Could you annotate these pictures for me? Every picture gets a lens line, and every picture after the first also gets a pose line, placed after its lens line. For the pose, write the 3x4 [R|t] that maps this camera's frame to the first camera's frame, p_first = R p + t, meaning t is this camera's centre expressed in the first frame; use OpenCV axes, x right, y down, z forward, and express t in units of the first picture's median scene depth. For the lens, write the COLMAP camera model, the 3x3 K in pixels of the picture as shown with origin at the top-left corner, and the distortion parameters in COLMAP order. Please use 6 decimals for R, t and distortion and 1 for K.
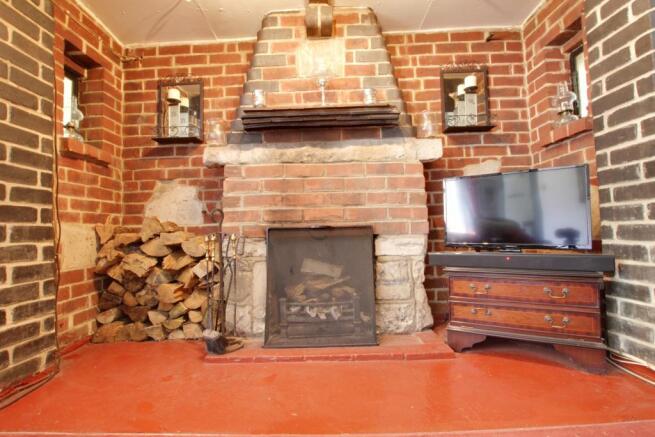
lens RADIAL K [[297.5, 0, 315.2], [0, 297.5, 223.3], [0, 0, 1]] dist [-0.033557, 0.000329]
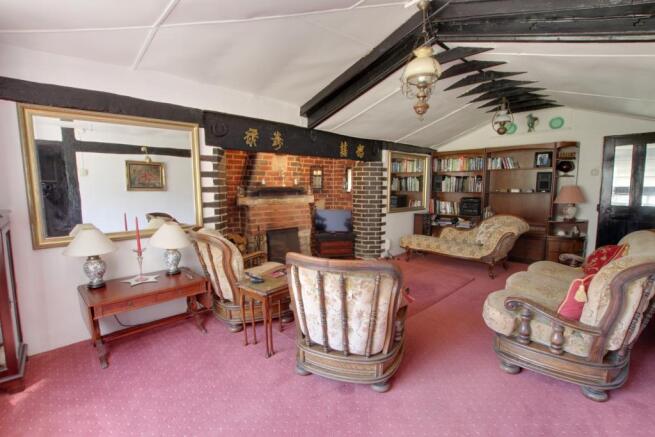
lens RADIAL K [[297.5, 0, 311.2], [0, 297.5, 226.2], [0, 0, 1]] dist [-0.033557, 0.000329]
pose [[0.746760, -0.061733, 0.662223, -1.605280], [-0.026631, 0.992109, 0.122517, -0.353386], [-0.664561, -0.109126, 0.739223, -1.230362]]
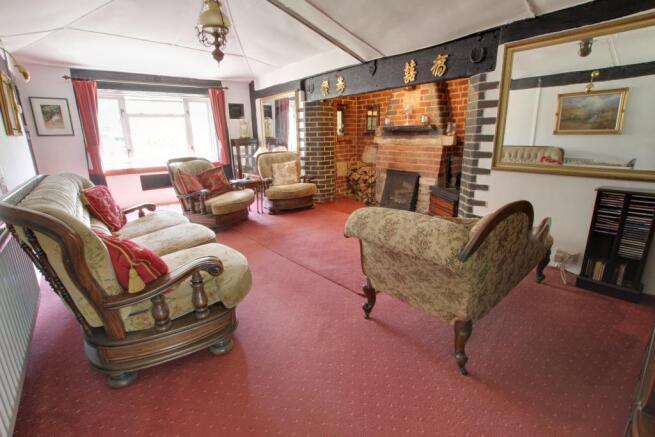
lens RADIAL K [[297.5, 0, 323.1], [0, 297.5, 219.5], [0, 0, 1]] dist [-0.033557, 0.000329]
pose [[0.624110, 0.225711, -0.748025, 1.659720], [0.030577, 0.949577, 0.312039, -0.423843], [0.780738, -0.217619, 0.585739, -1.237881]]
